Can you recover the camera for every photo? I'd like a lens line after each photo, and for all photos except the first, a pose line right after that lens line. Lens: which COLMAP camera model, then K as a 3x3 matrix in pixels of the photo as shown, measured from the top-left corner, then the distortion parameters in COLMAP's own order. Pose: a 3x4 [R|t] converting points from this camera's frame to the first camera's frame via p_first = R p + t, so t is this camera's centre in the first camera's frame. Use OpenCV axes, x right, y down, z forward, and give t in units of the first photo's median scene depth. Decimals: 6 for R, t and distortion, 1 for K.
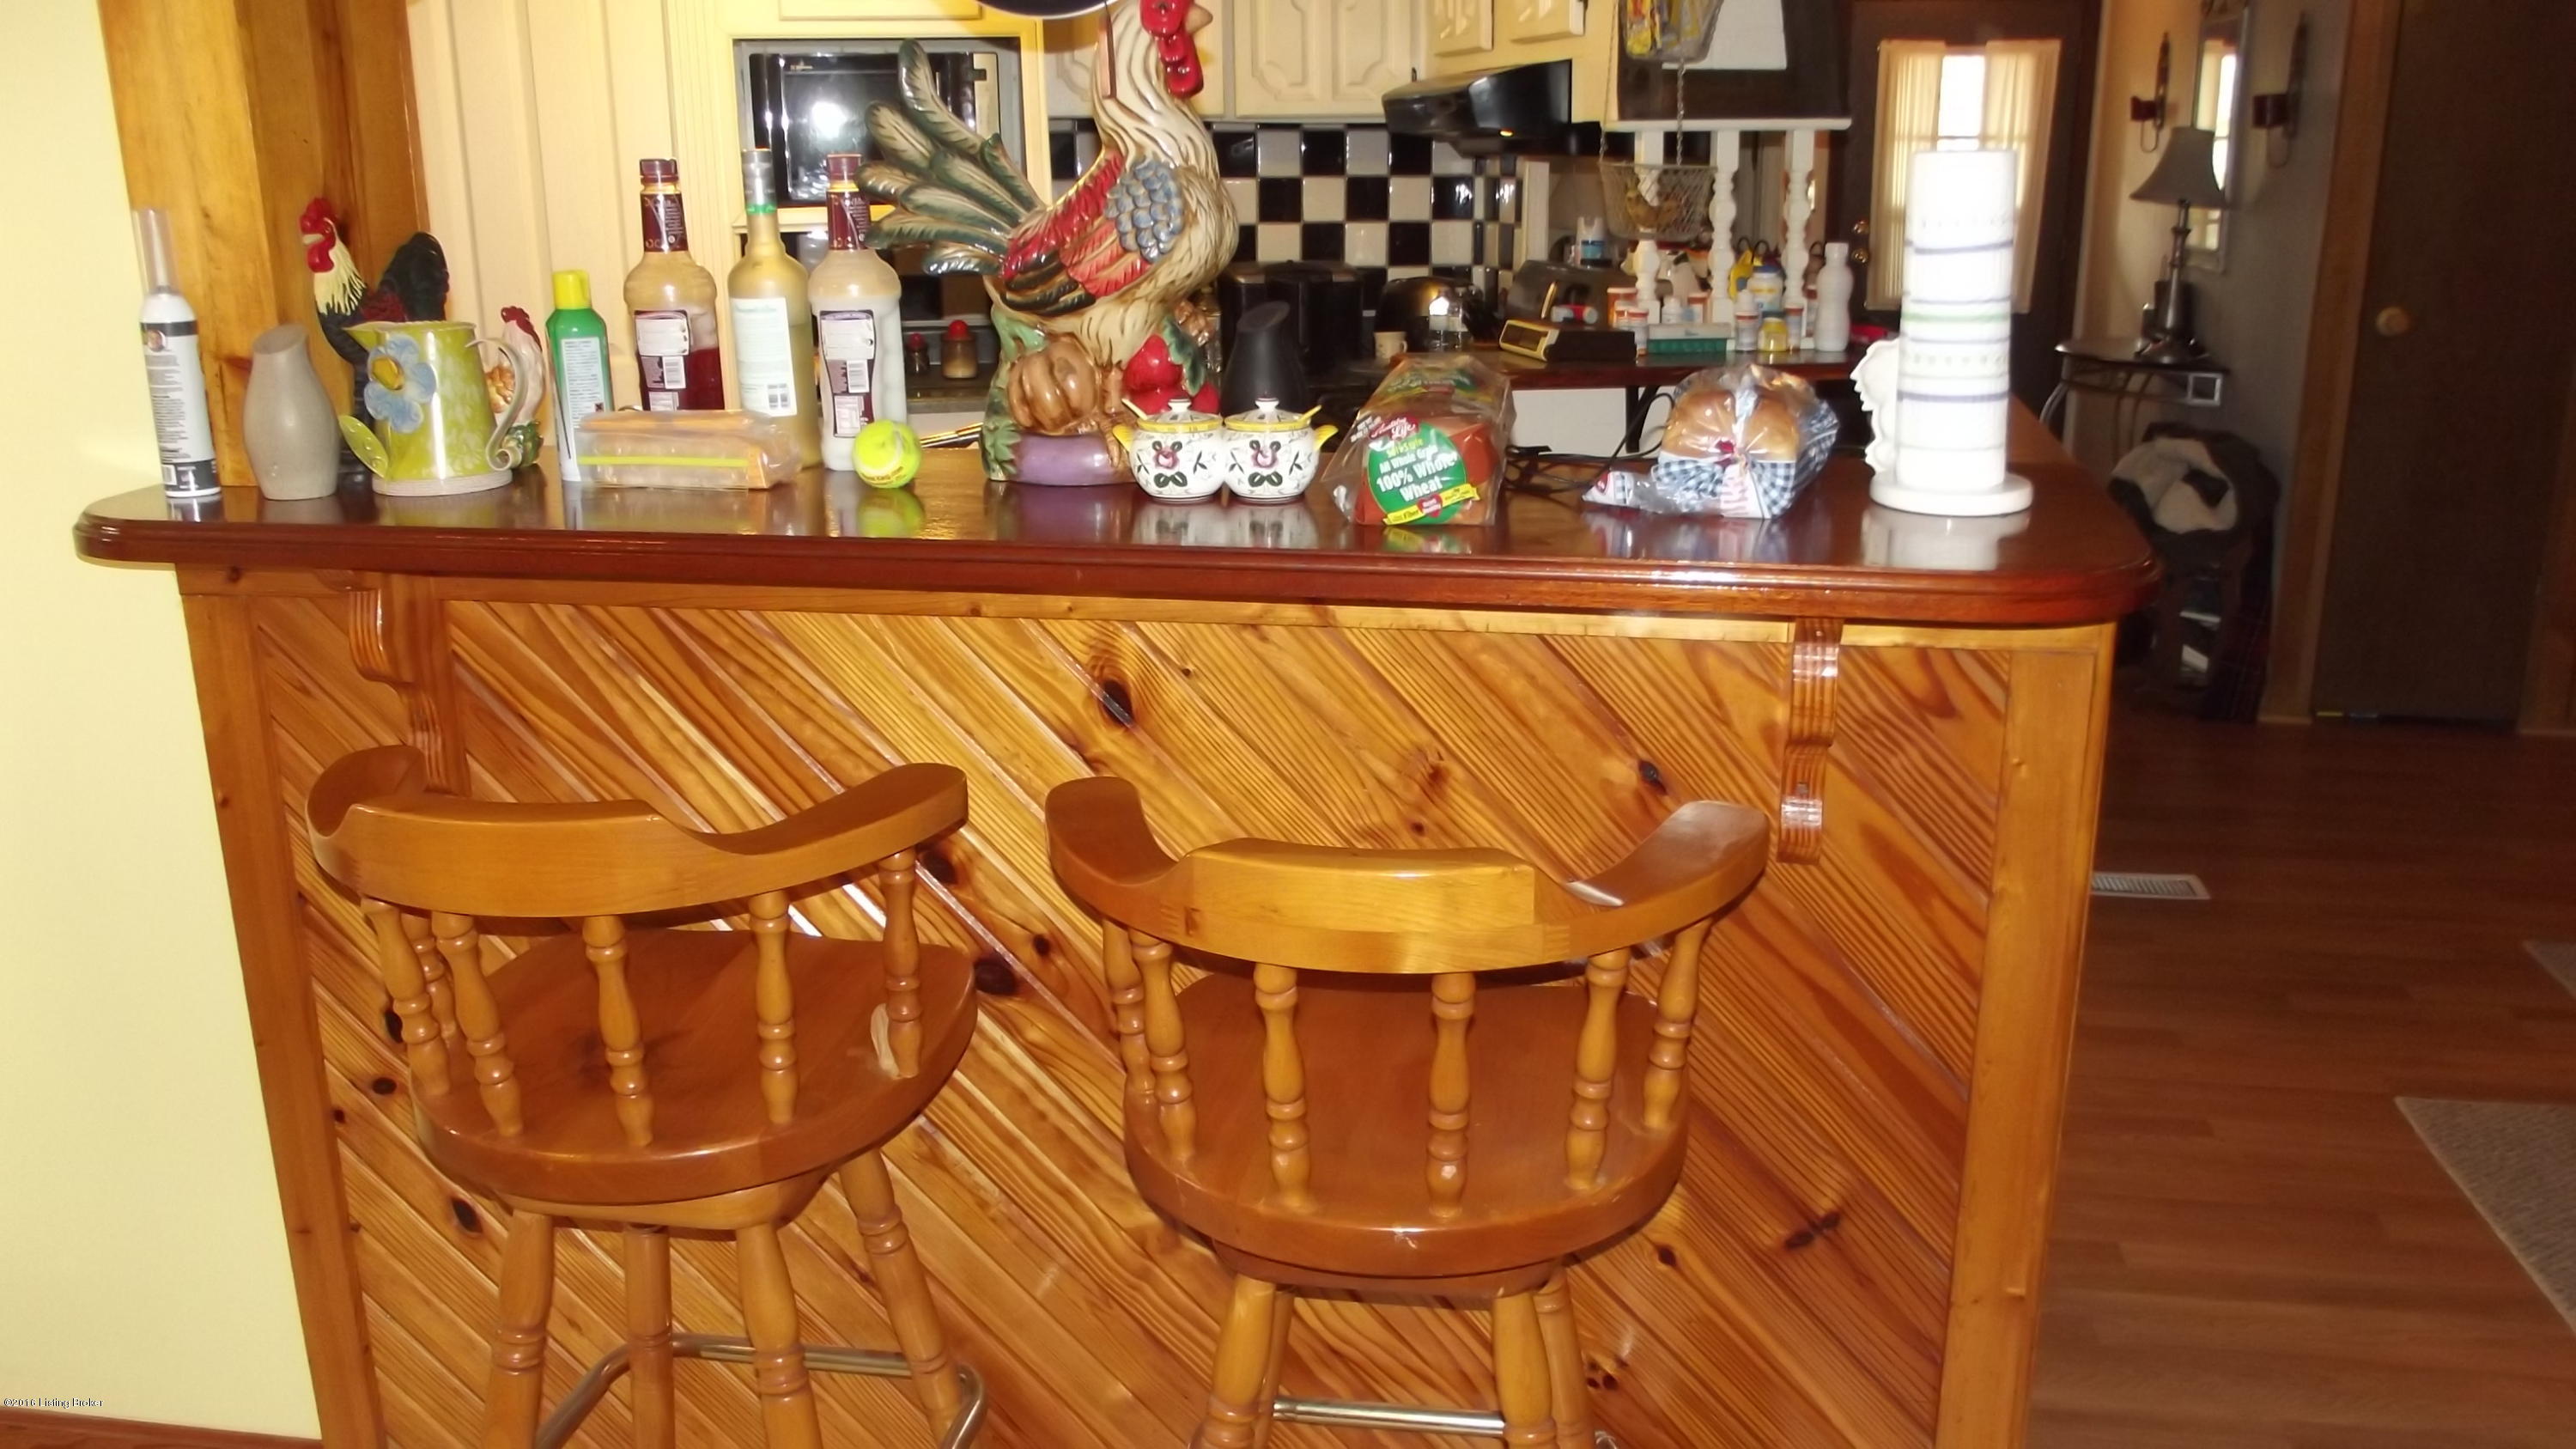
lens RADIAL K [[2084.5, 0, 1288.6], [0, 2084.5, 717.0], [0, 0, 1]] dist [-0.050444, 0.008346]
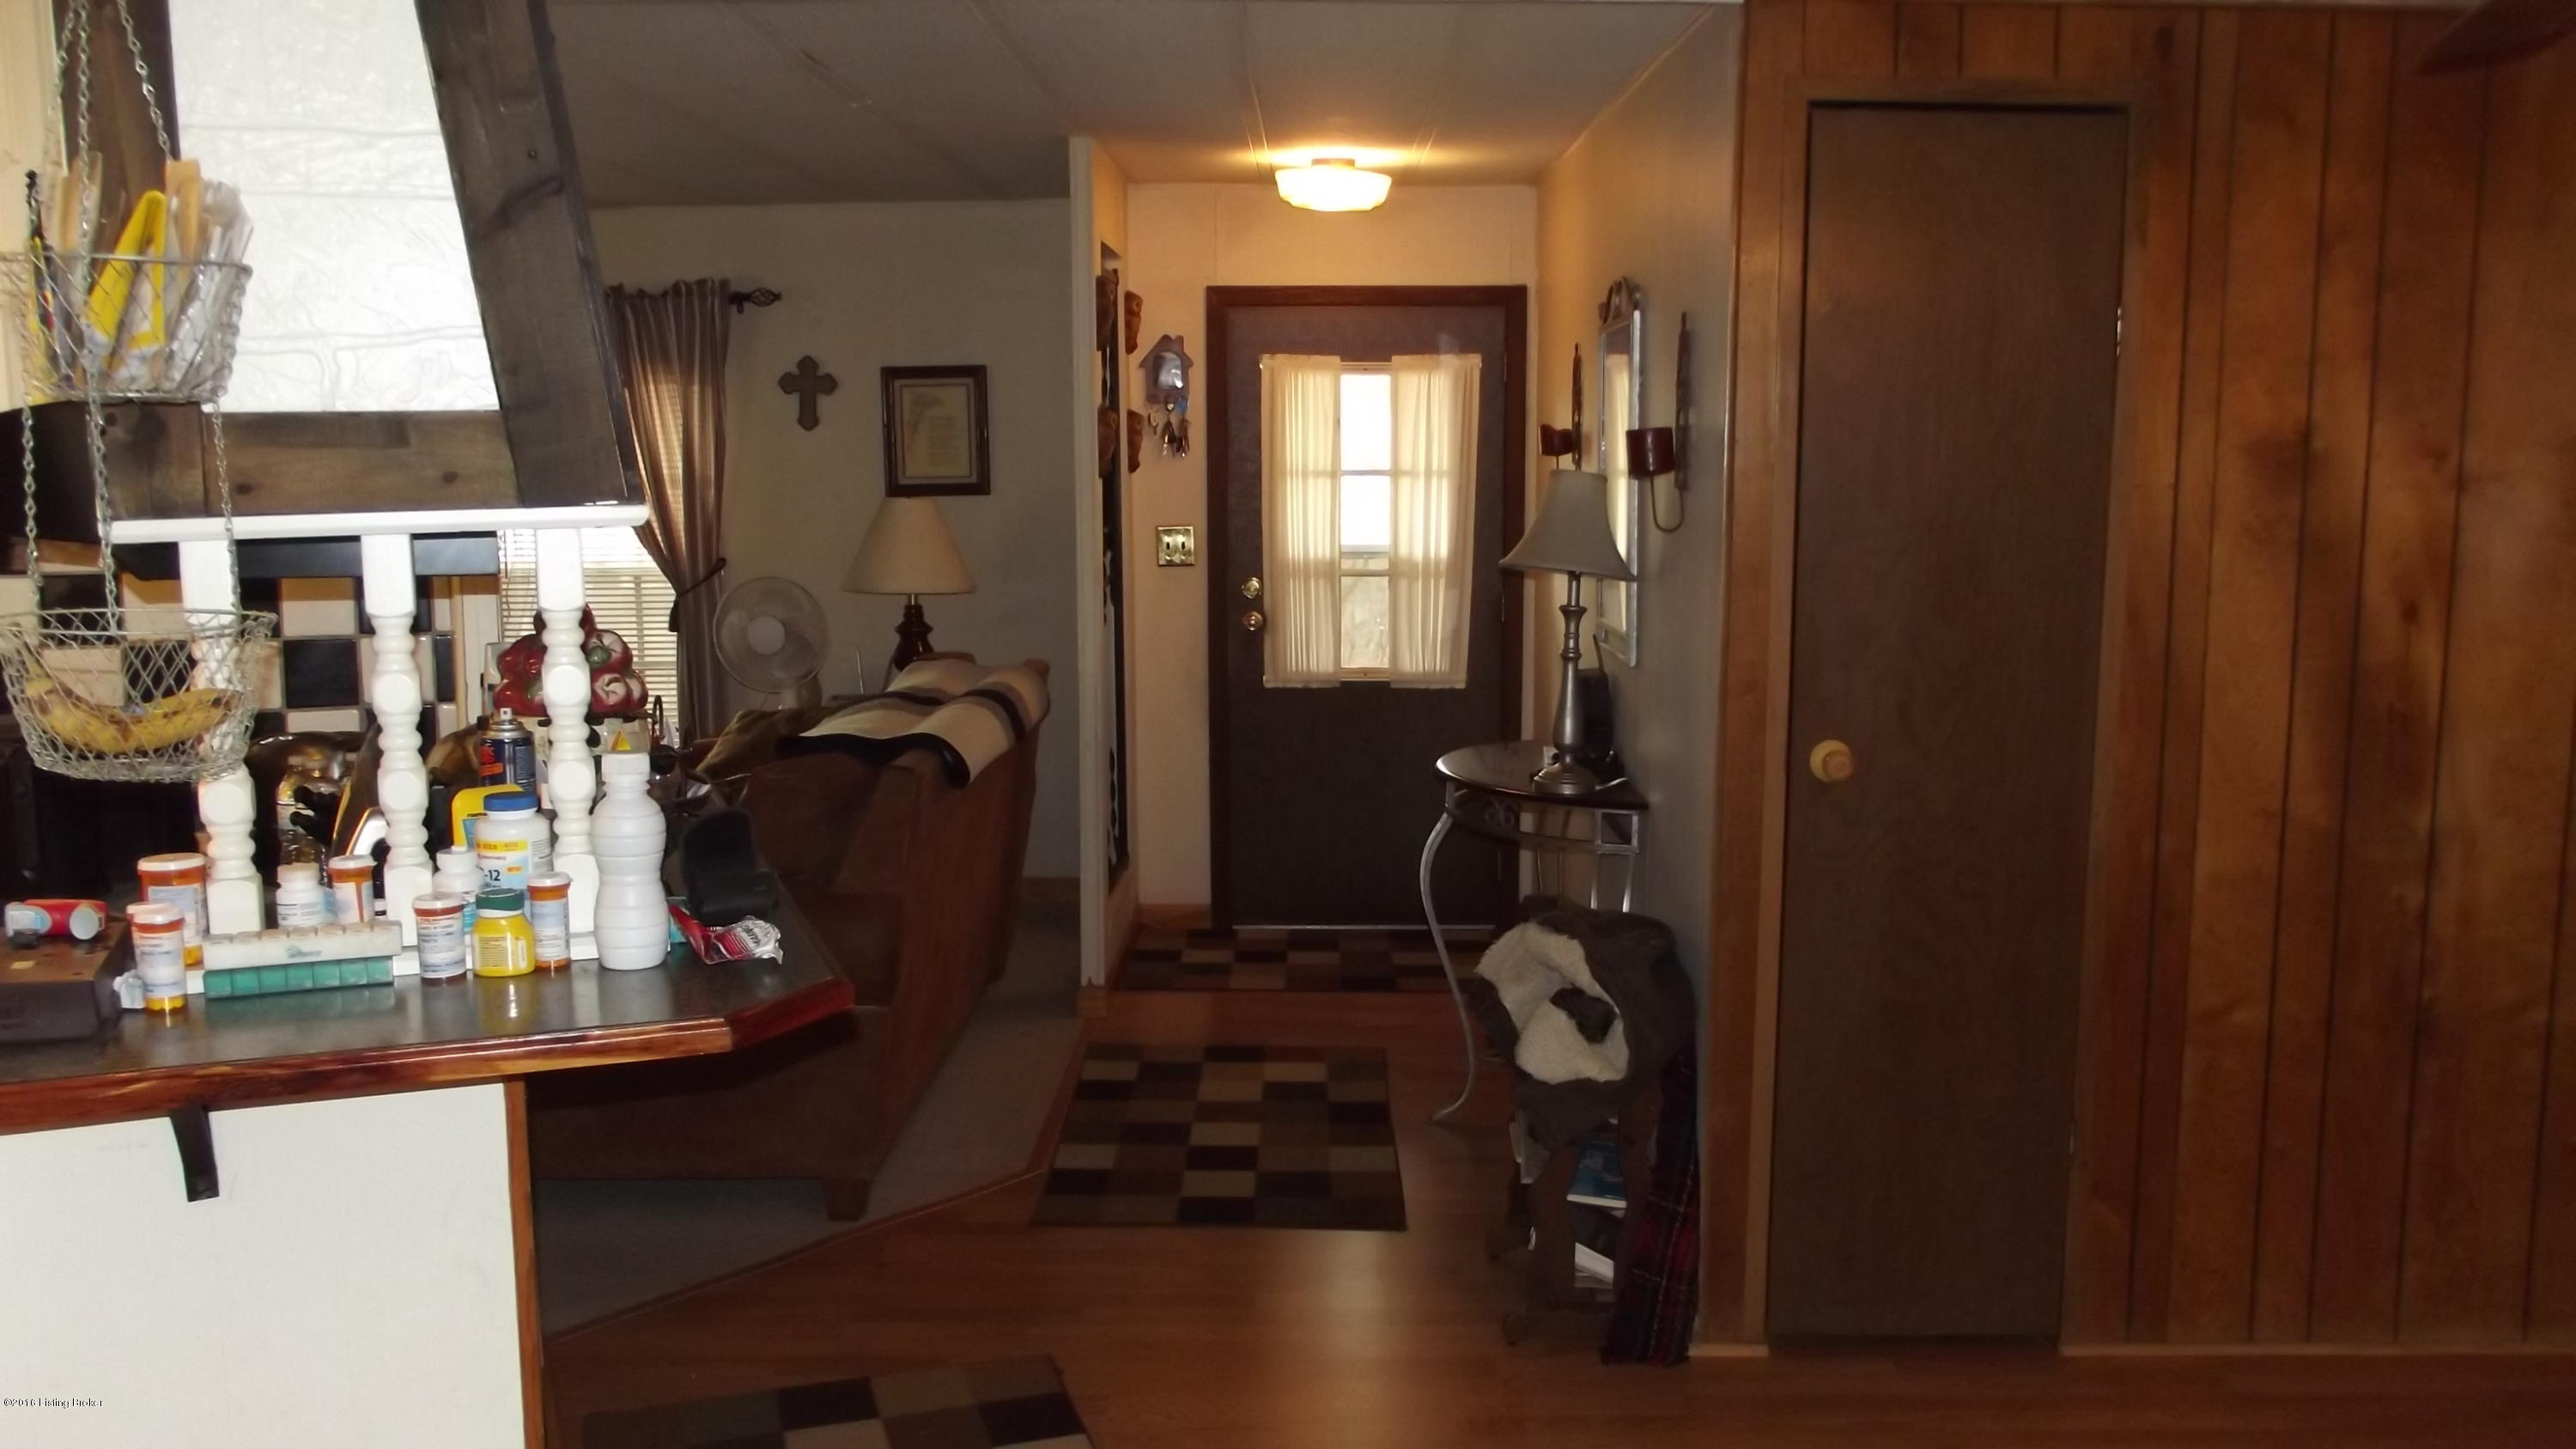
lens RADIAL K [[2084.5, 0, 1287.6], [0, 2084.5, 727.5], [0, 0, 1]] dist [-0.050444, 0.008346]
pose [[0.985469, -0.020790, 0.168576, 0.235063], [0.043855, 0.989973, -0.134279, -0.113530], [-0.164094, 0.139721, 0.976499, 0.345187]]
